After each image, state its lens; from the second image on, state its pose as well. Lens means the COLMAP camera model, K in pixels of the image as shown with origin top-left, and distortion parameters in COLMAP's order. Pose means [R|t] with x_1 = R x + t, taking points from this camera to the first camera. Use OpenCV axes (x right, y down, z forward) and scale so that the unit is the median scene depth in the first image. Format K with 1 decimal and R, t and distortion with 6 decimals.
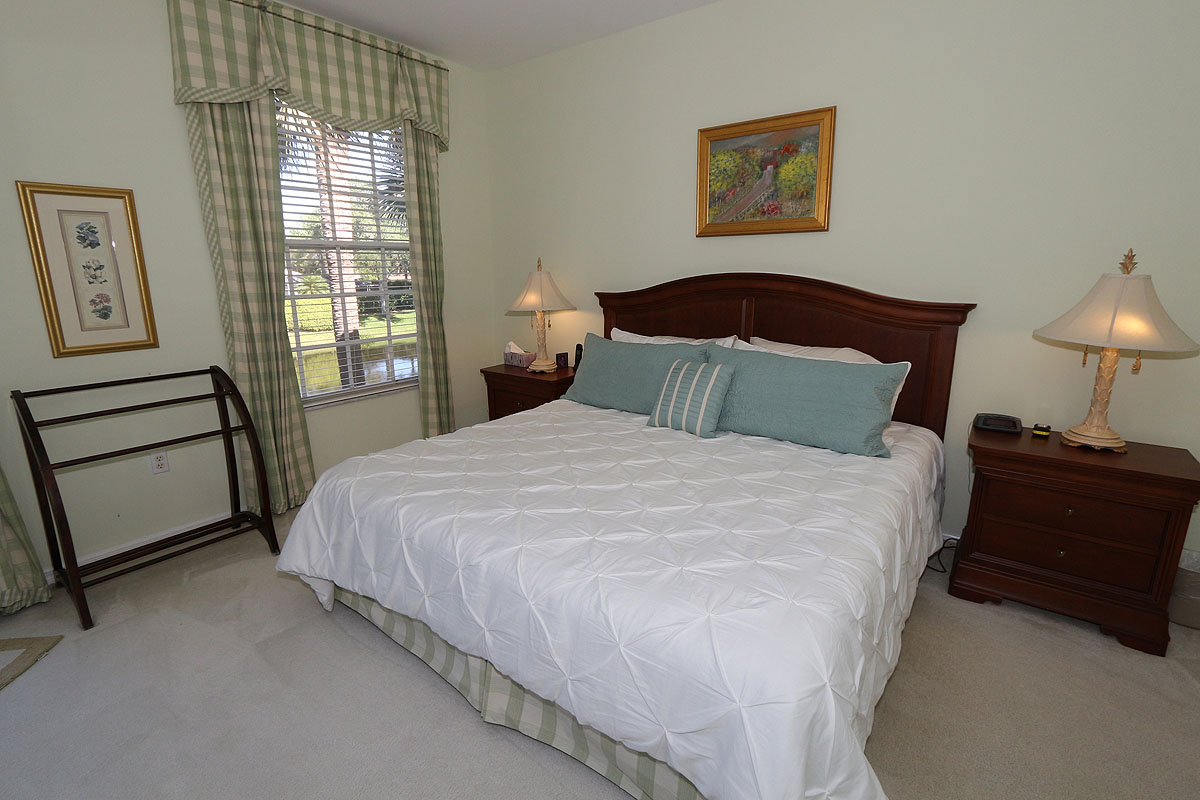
lens RADIAL K [[557.0, 0, 597.7], [0, 557.0, 392.2], [0, 0, 1]] dist [-0.012779, -0.000071]
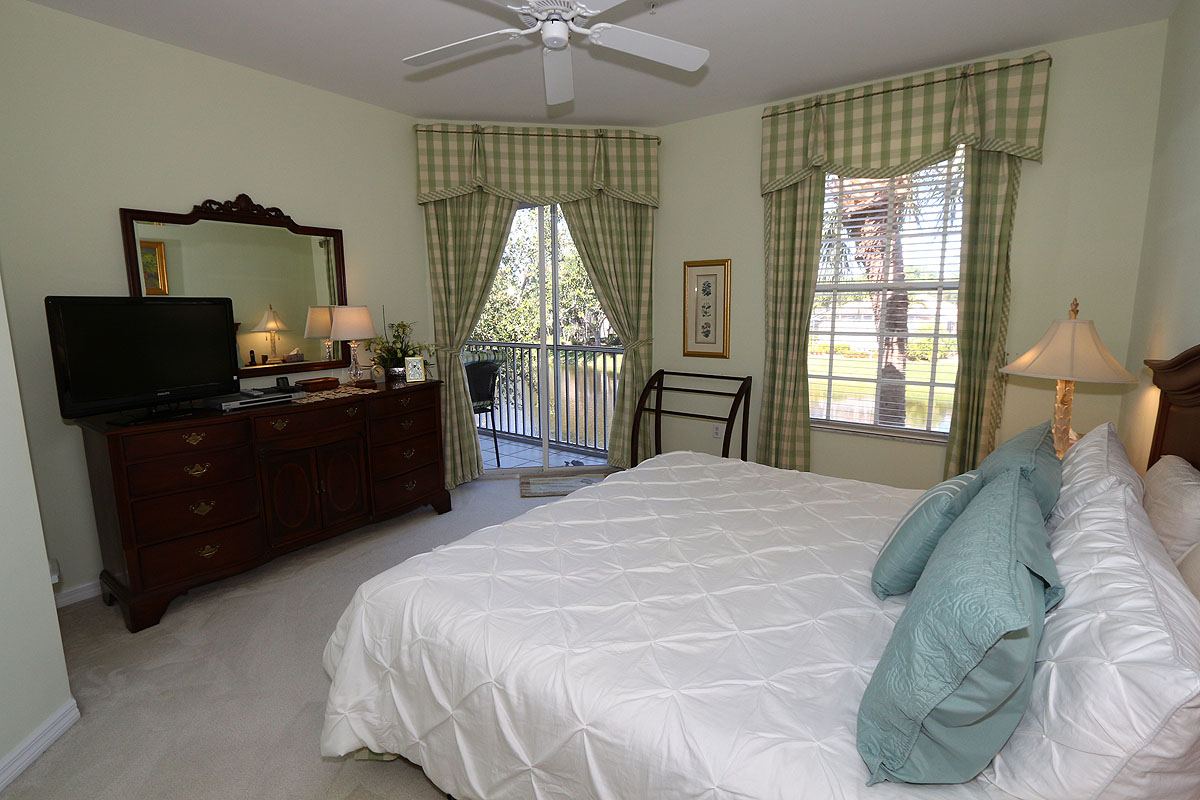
lens RADIAL K [[557.0, 0, 597.7], [0, 557.0, 392.2], [0, 0, 1]] dist [-0.012779, -0.000071]
pose [[-0.016378, 0.160059, -0.986972, 0.751181], [-0.221099, 0.962088, 0.159692, -0.157360], [0.975114, 0.220833, 0.019631, 0.631276]]
